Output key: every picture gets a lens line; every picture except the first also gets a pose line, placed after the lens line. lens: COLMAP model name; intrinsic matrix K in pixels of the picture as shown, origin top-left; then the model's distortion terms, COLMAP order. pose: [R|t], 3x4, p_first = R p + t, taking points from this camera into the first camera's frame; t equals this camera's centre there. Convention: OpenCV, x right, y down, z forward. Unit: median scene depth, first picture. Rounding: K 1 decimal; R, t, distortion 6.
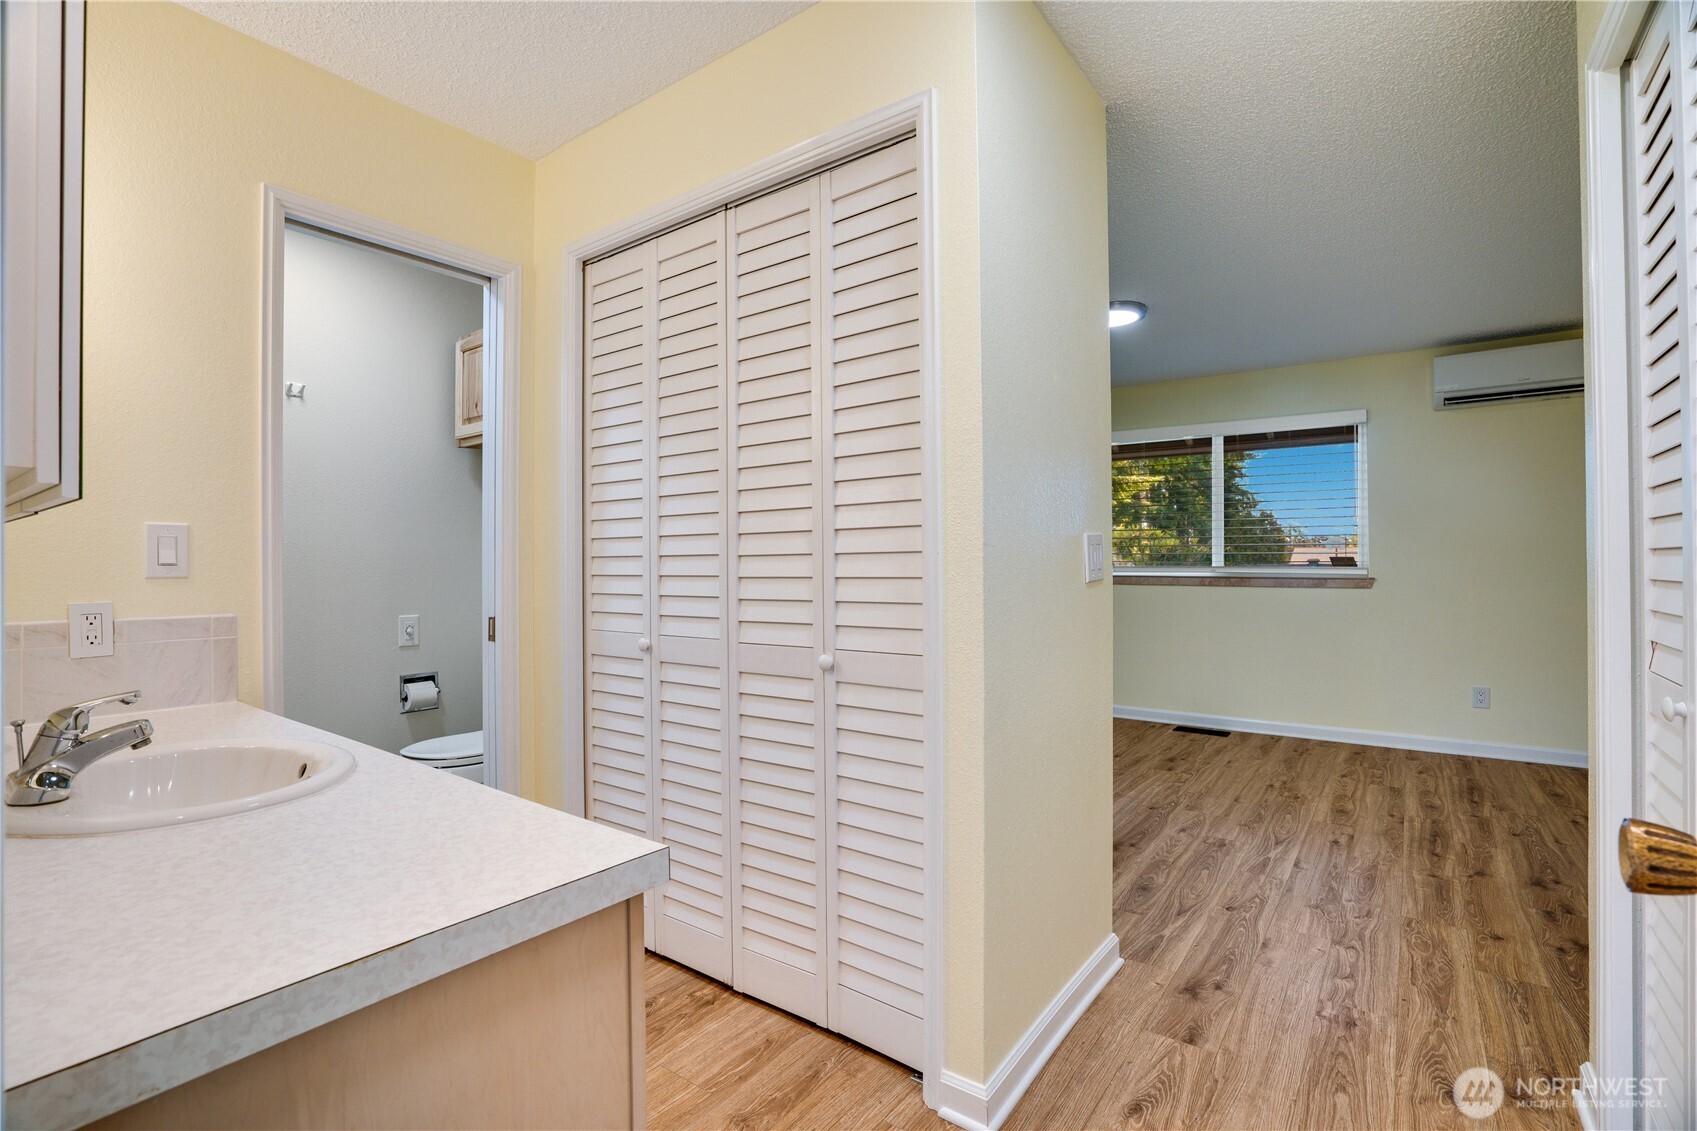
lens RADIAL K [[785.4, 0, 832.1], [0, 785.4, 565.1], [0, 0, 1]] dist [-0.057002, 0.021402]
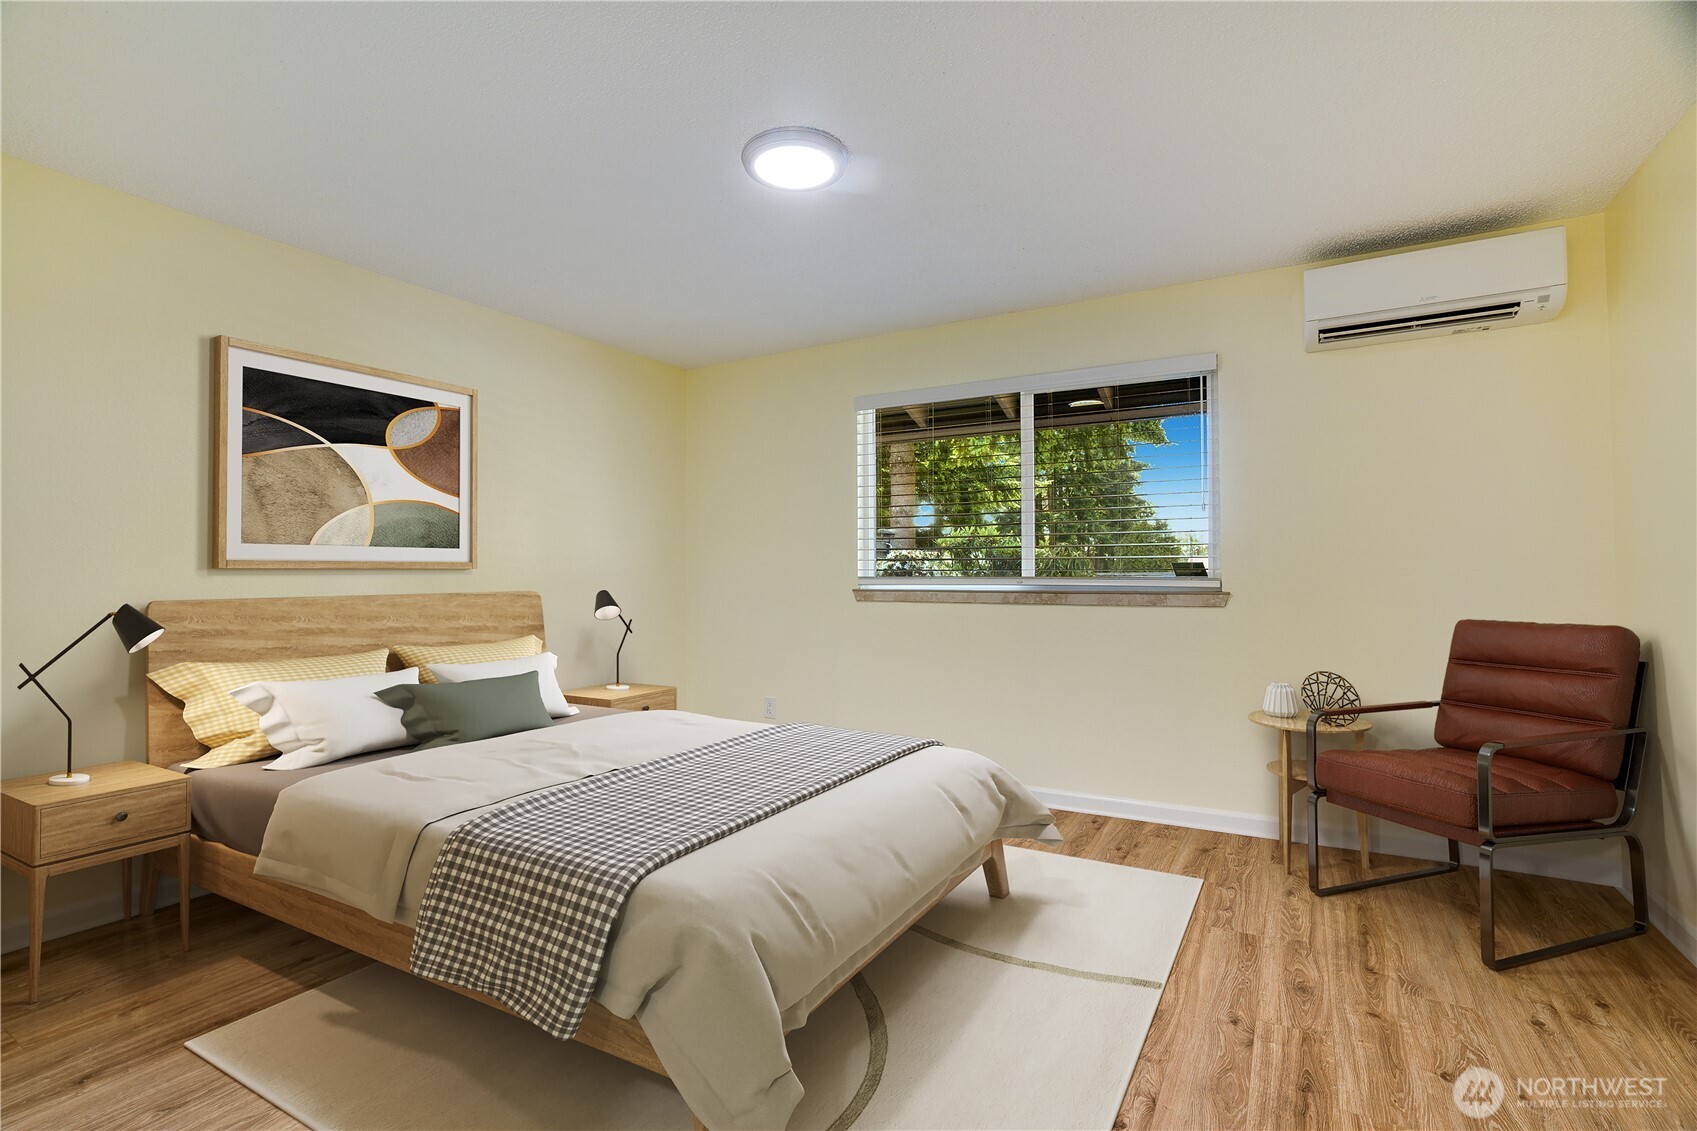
lens RADIAL K [[785.4, 0, 832.1], [0, 785.4, 565.1], [0, 0, 1]] dist [-0.057002, 0.021402]
pose [[0.994346, -0.004461, 0.106099, 0.421447], [0.005771, 0.999911, -0.012045, -0.002996], [-0.106036, 0.012590, 0.994283, 0.519342]]
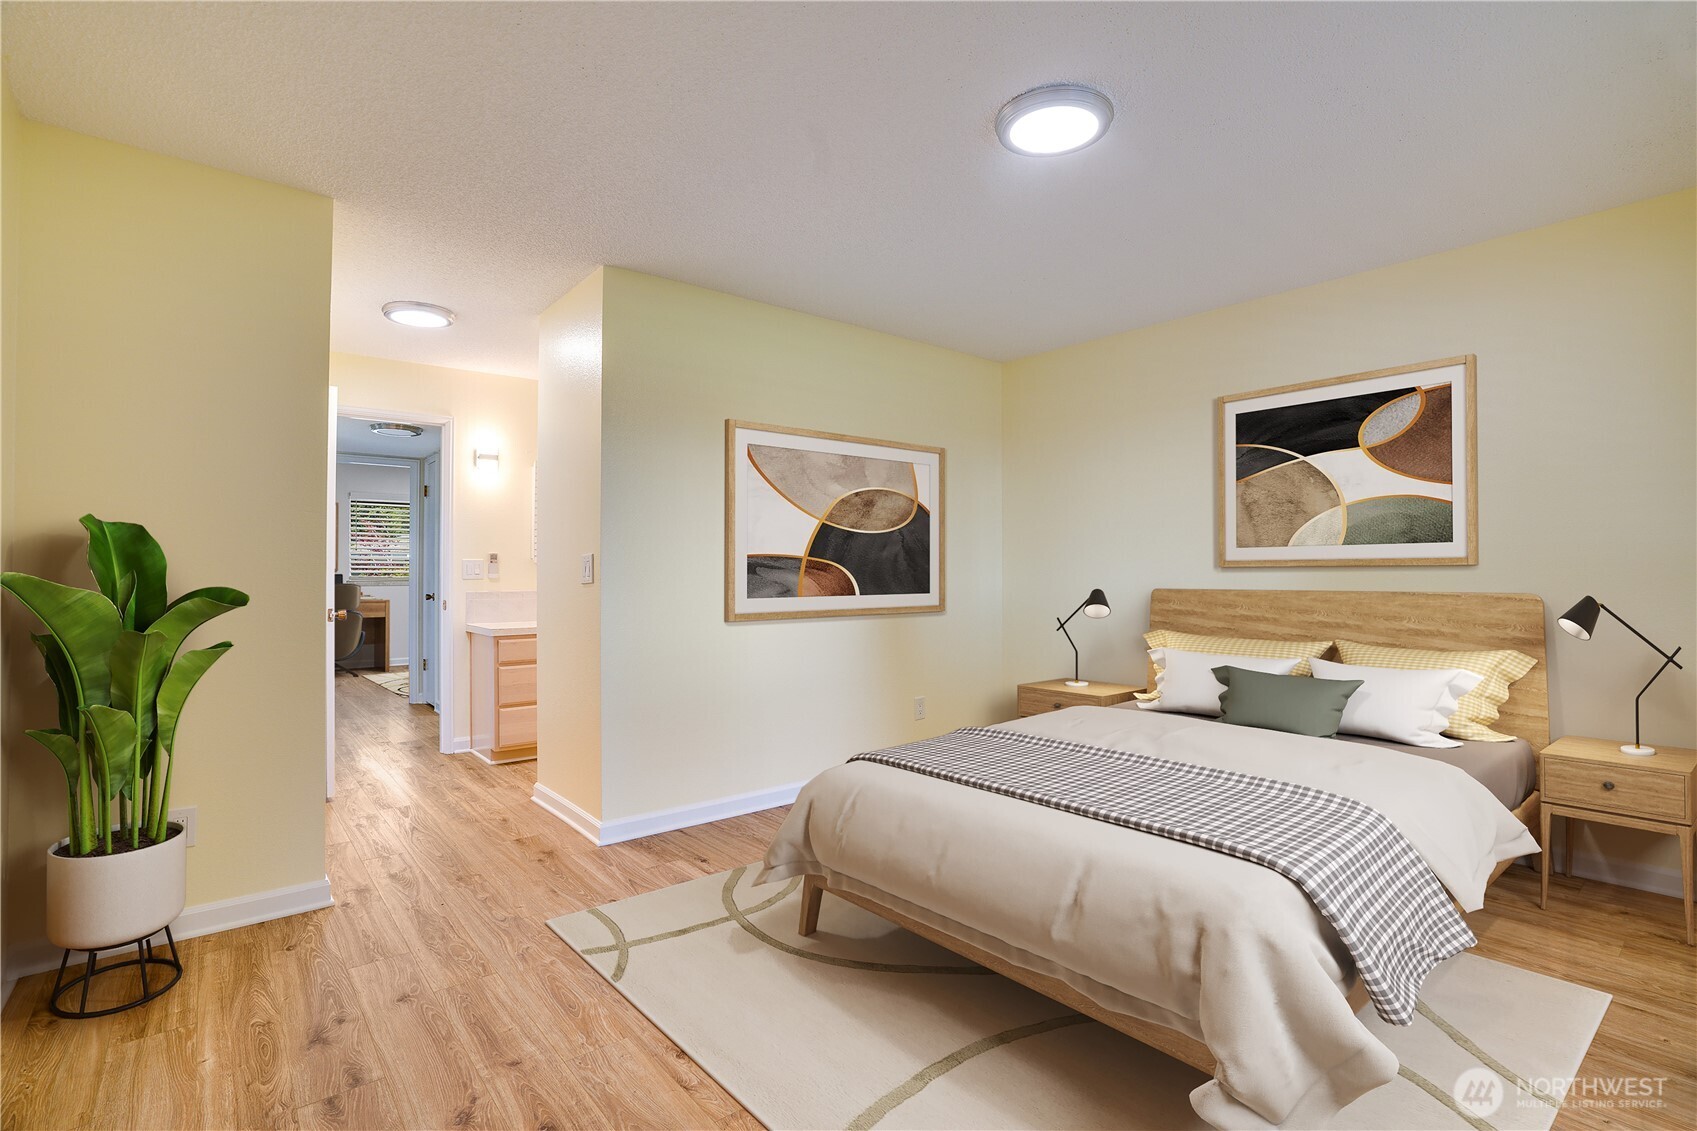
lens RADIAL K [[759.9, 0, 855.0], [0, 759.9, 524.4], [0, 0, 1]] dist [-0.038957, 0.018225]
pose [[-0.202701, -0.056900, -0.977586, 1.236010], [0.004787, 0.998241, -0.059095, -0.015582], [0.979229, -0.016658, -0.202072, 1.269850]]
